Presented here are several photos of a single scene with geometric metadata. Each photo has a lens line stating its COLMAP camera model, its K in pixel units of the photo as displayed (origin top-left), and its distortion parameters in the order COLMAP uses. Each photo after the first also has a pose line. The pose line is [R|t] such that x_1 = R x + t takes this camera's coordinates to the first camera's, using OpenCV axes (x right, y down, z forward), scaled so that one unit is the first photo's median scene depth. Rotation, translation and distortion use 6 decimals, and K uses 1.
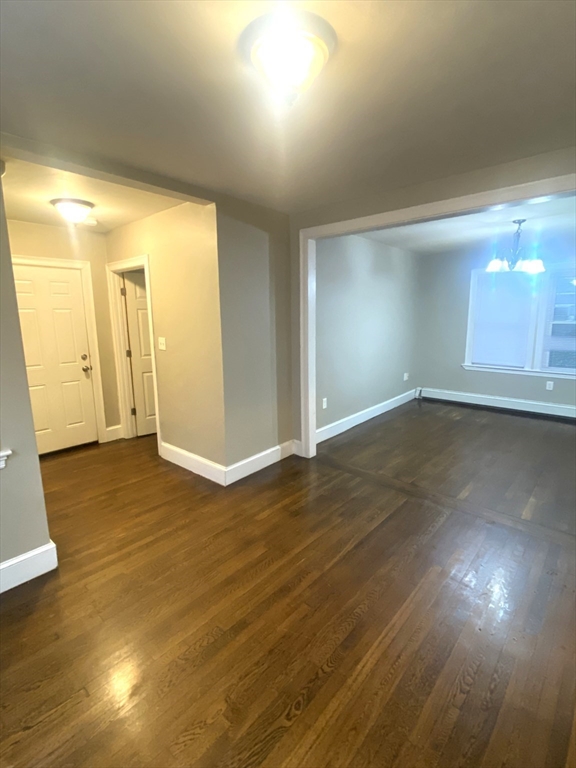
lens RADIAL K [[372.1, 0, 289.6], [0, 372.1, 380.3], [0, 0, 1]] dist [0.039520, -0.031741]
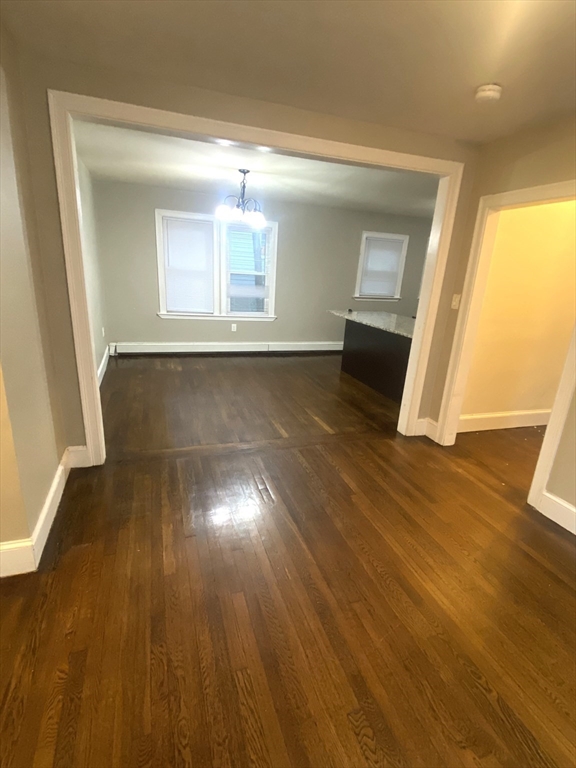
lens RADIAL K [[372.1, 0, 289.6], [0, 372.1, 380.3], [0, 0, 1]] dist [0.039520, -0.031741]
pose [[0.486427, -0.209661, 0.848193, -0.248237], [0.088851, 0.977619, 0.190699, -0.030940], [-0.869192, -0.017399, 0.494169, 0.269849]]
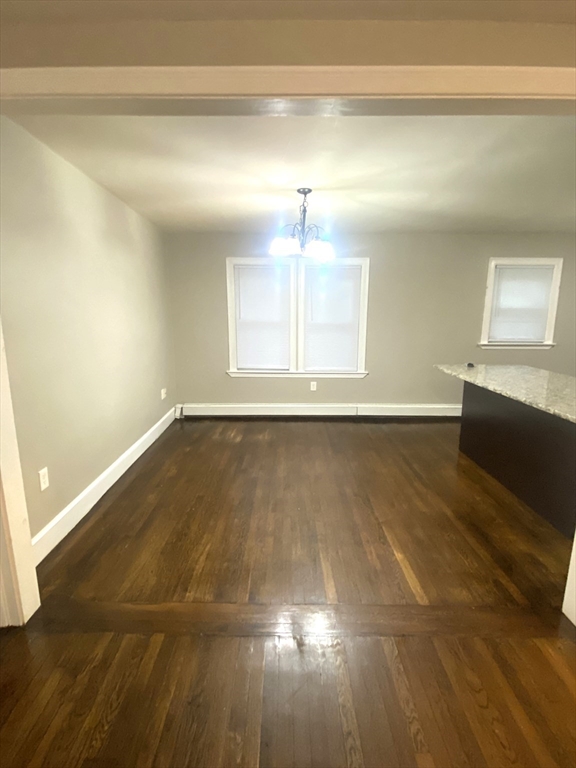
lens RADIAL K [[363.5, 0, 284.3], [0, 363.5, 380.2], [0, 0, 1]] dist [0.036503, -0.039016]
pose [[0.749415, -0.106211, 0.653526, 0.023702], [0.107317, 0.993483, 0.038398, -0.045298], [-0.653345, 0.041359, 0.755930, 0.341432]]
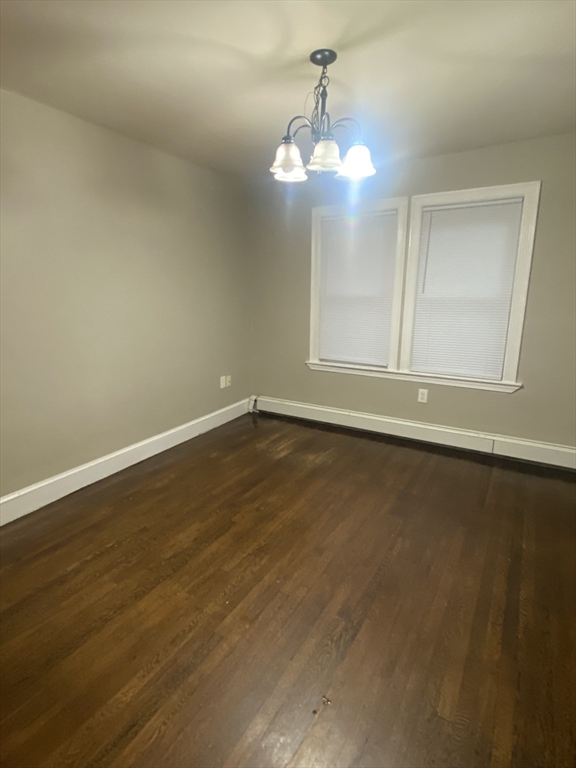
lens RADIAL K [[386.5, 0, 288.0], [0, 386.5, 384.0], [0, 0, 1]] dist [0.001563, -0.000206]
pose [[0.984055, -0.031557, 0.175041, 0.353016], [0.021718, 0.998090, 0.057840, -0.048498], [-0.176532, -0.053116, 0.982861, 0.397956]]
